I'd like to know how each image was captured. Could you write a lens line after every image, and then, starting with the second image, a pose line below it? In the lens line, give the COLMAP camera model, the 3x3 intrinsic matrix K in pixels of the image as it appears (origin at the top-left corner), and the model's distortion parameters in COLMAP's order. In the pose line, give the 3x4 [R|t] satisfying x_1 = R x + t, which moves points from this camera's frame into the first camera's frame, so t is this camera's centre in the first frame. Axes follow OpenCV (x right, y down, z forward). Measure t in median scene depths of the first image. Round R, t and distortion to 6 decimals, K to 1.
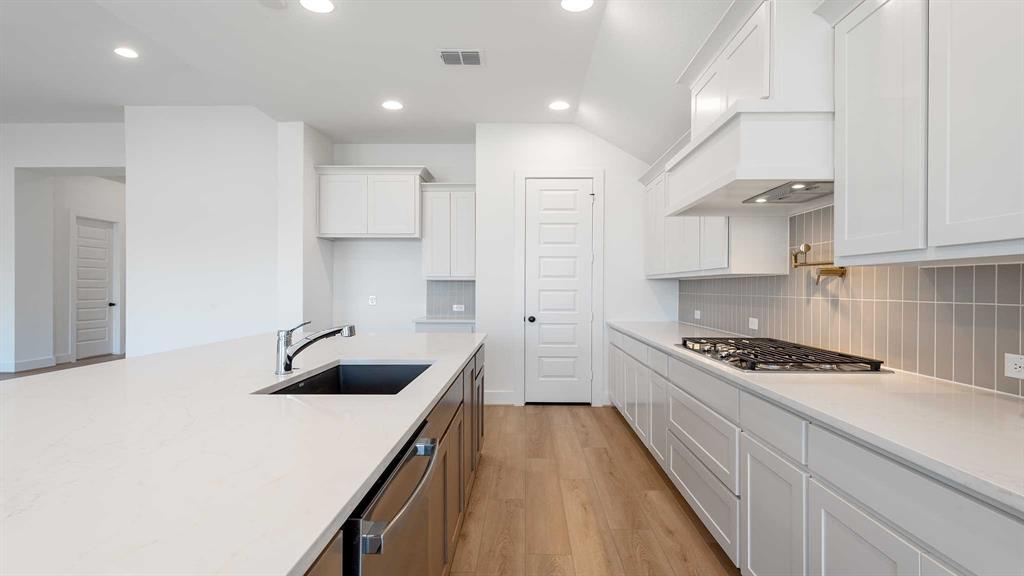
lens RADIAL K [[539.7, 0, 513.6], [0, 539.7, 290.6], [0, 0, 1]] dist [0.002822, 0.000322]
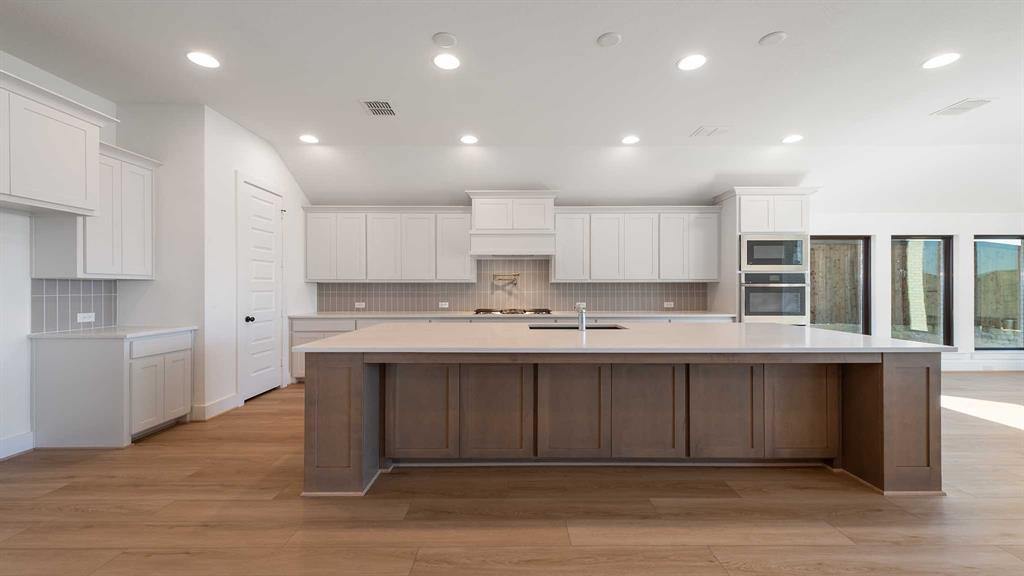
lens RADIAL K [[399.0, 0, 516.6], [0, 399.0, 288.4], [0, 0, 1]] dist [0.002412, 0.000224]
pose [[-0.024796, -0.005249, 0.999679, -0.751572], [0.005912, 0.999968, 0.005398, -0.007515], [-0.999675, 0.006044, -0.024764, 0.501902]]
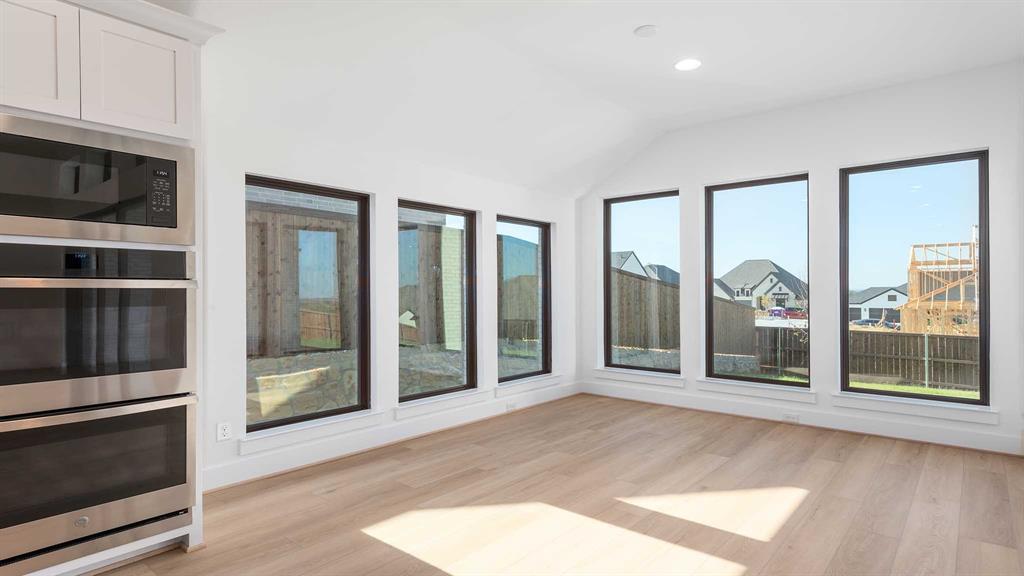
lens RADIAL K [[539.7, 0, 513.6], [0, 539.7, 290.6], [0, 0, 1]] dist [0.002822, 0.000322]
pose [[-0.775324, -0.000042, 0.631564, -0.358280], [0.004055, 0.999979, 0.005045, -0.002589], [-0.631551, 0.006473, -0.775307, 0.000721]]
